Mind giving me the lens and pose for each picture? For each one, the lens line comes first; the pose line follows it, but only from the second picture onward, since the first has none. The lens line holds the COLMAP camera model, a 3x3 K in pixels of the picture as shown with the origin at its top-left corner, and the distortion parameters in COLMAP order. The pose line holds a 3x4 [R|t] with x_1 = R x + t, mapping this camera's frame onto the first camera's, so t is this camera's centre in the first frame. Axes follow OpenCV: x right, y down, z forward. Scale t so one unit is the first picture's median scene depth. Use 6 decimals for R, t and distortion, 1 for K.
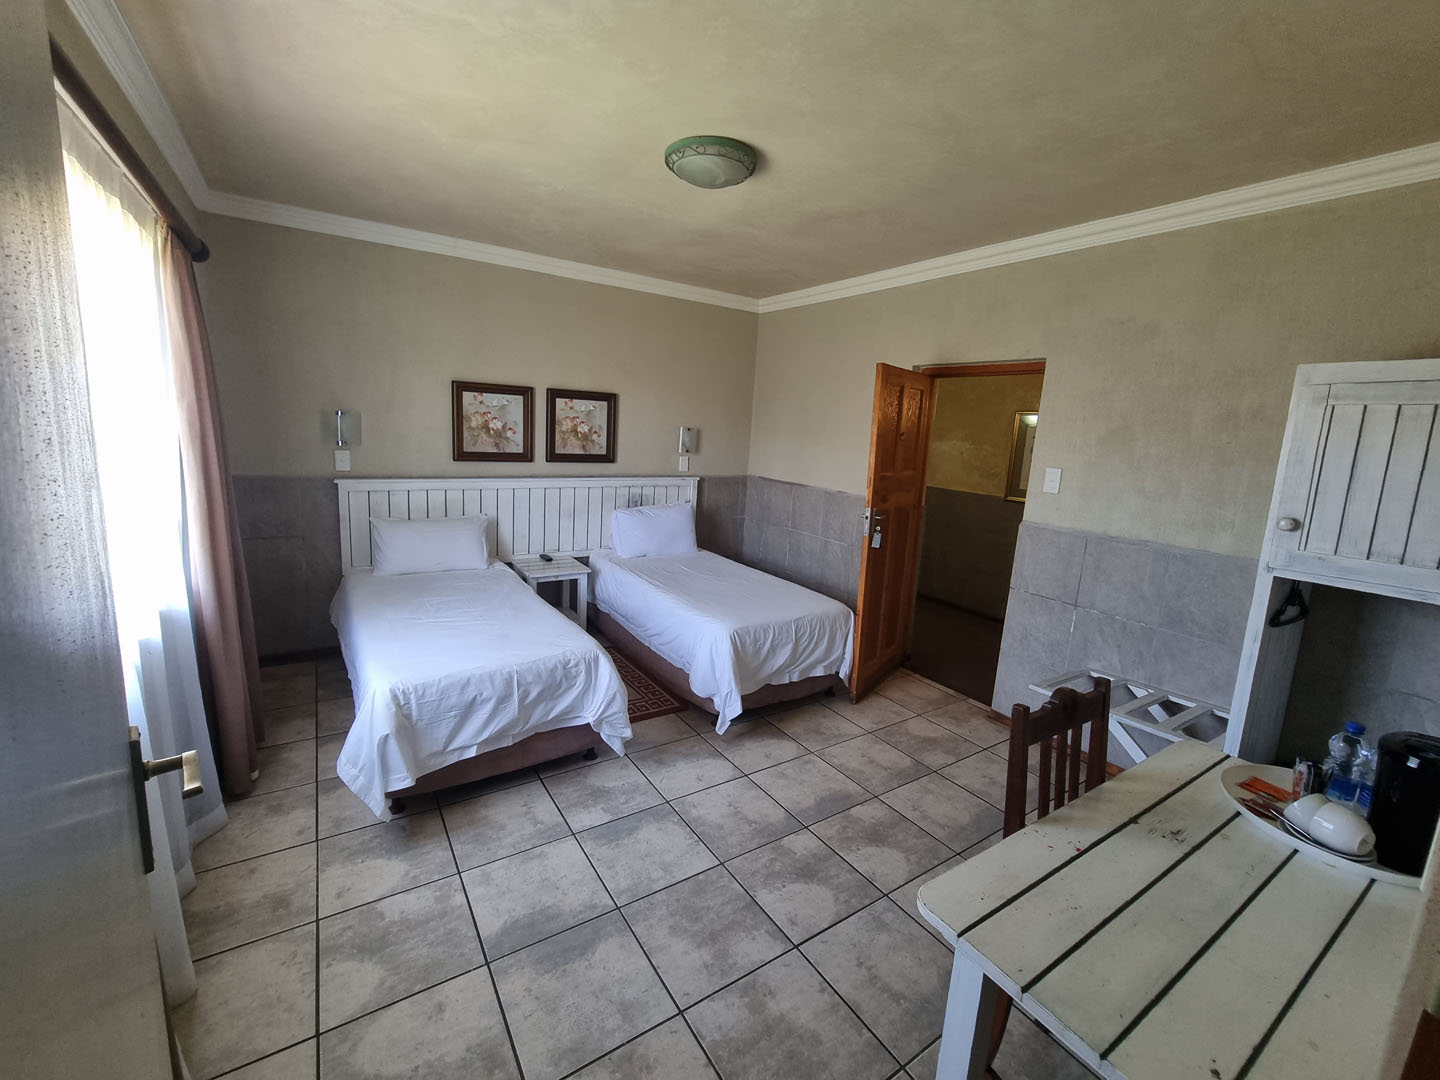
lens RADIAL K [[597.0, 0, 717.2], [0, 597.0, 528.1], [0, 0, 1]] dist [0.000883, 0.000037]
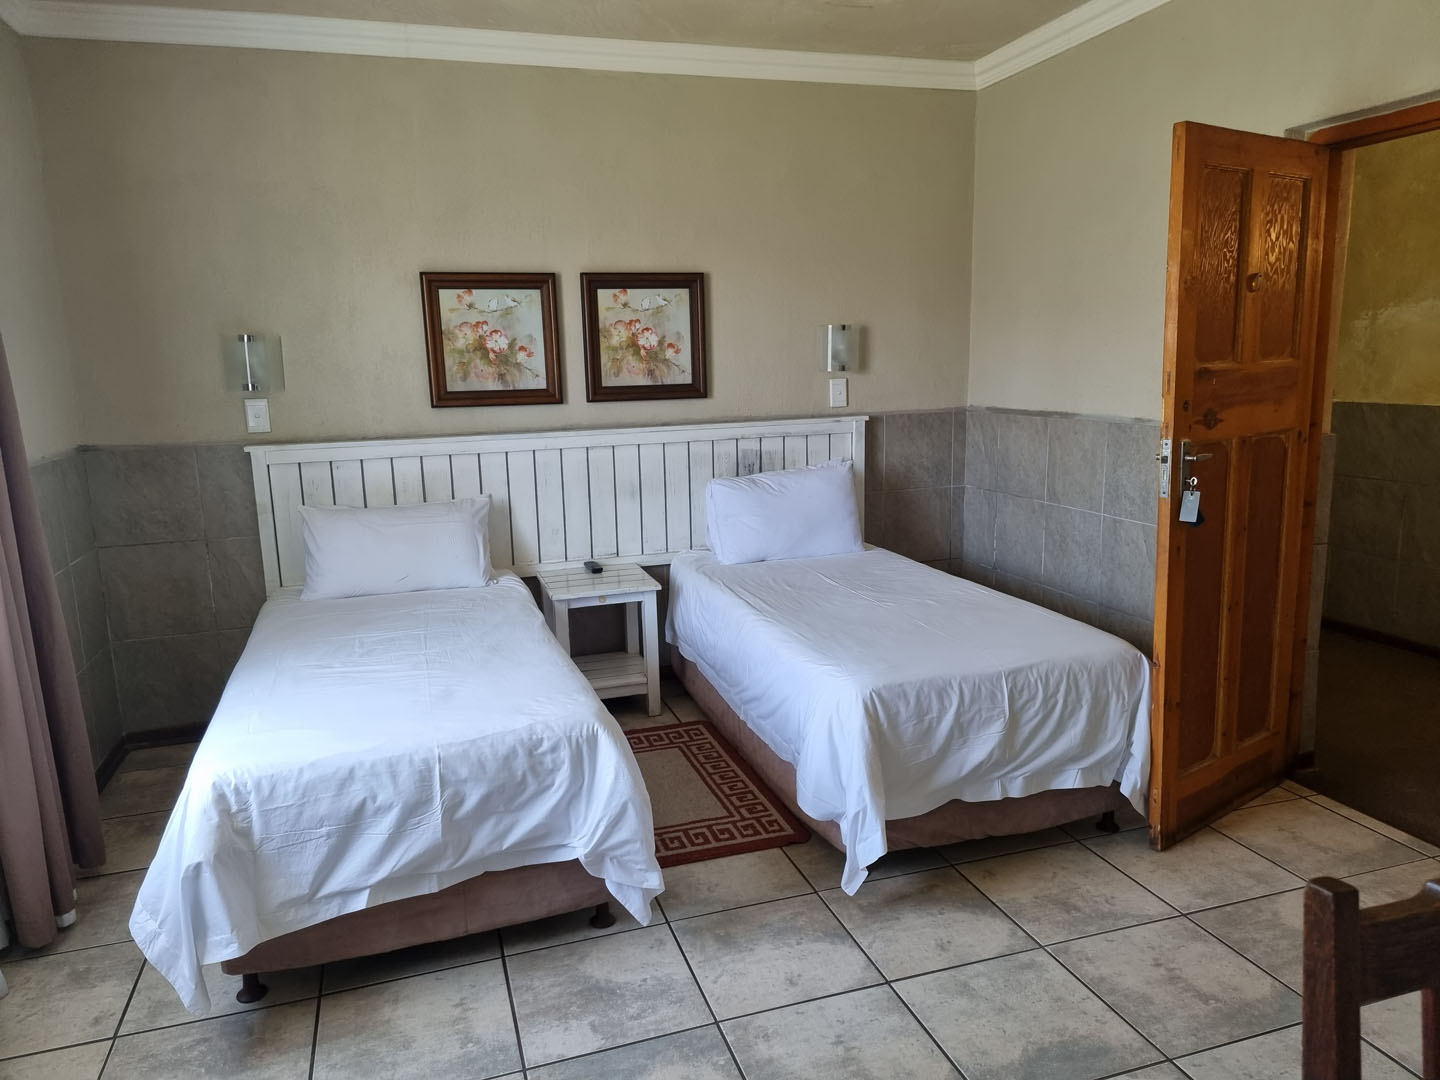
lens RADIAL K [[994.7, 0, 720.0], [0, 994.7, 540.0], [0, 0, 1]] dist [0.083287, -0.063617]
pose [[0.961041, -0.032141, -0.274531, 0.129624], [0.034130, 0.999414, 0.002470, 0.032534], [0.274291, -0.011744, 0.961575, 0.130776]]
